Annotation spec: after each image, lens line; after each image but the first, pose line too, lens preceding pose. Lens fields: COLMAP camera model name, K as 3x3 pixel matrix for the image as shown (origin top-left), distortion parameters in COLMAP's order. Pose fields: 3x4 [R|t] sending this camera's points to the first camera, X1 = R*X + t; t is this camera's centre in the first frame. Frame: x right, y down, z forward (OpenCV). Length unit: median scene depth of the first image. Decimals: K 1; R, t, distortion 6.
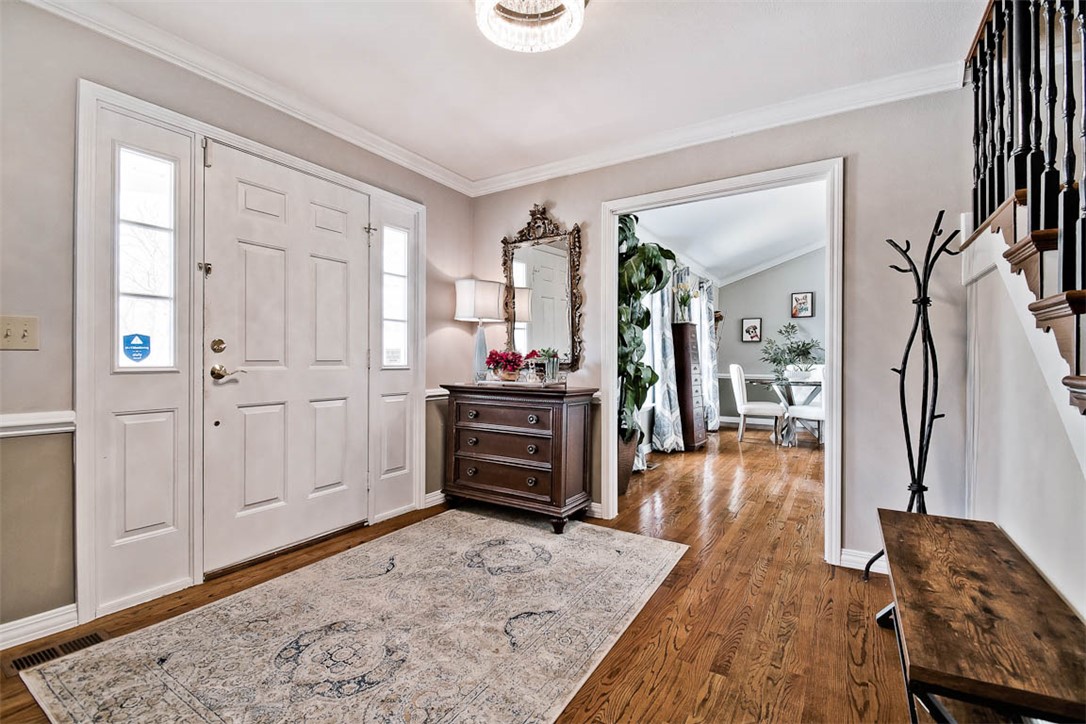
lens RADIAL K [[484.7, 0, 534.4], [0, 484.7, 362.0], [0, 0, 1]] dist [-0.005850, -0.008899]
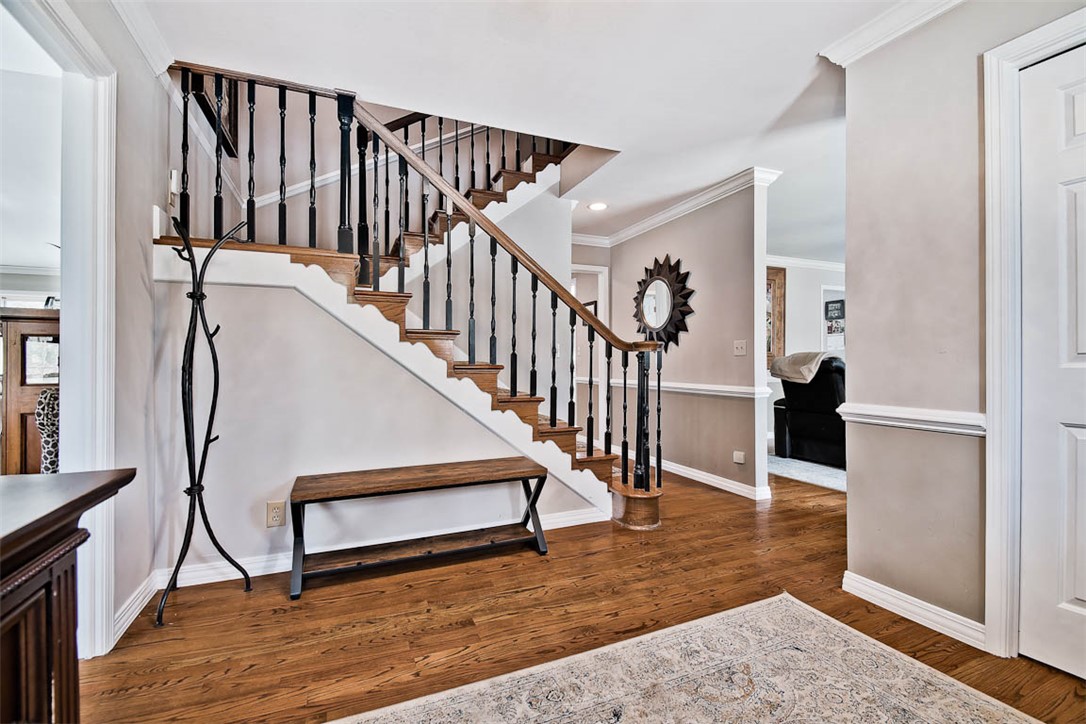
lens RADIAL K [[484.7, 0, 534.4], [0, 484.7, 362.0], [0, 0, 1]] dist [-0.005850, -0.008899]
pose [[-0.819074, -0.004310, 0.573672, -0.349020], [-0.004305, 0.999990, 0.001367, 0.002006], [-0.573672, -0.001350, -0.819084, 1.556372]]
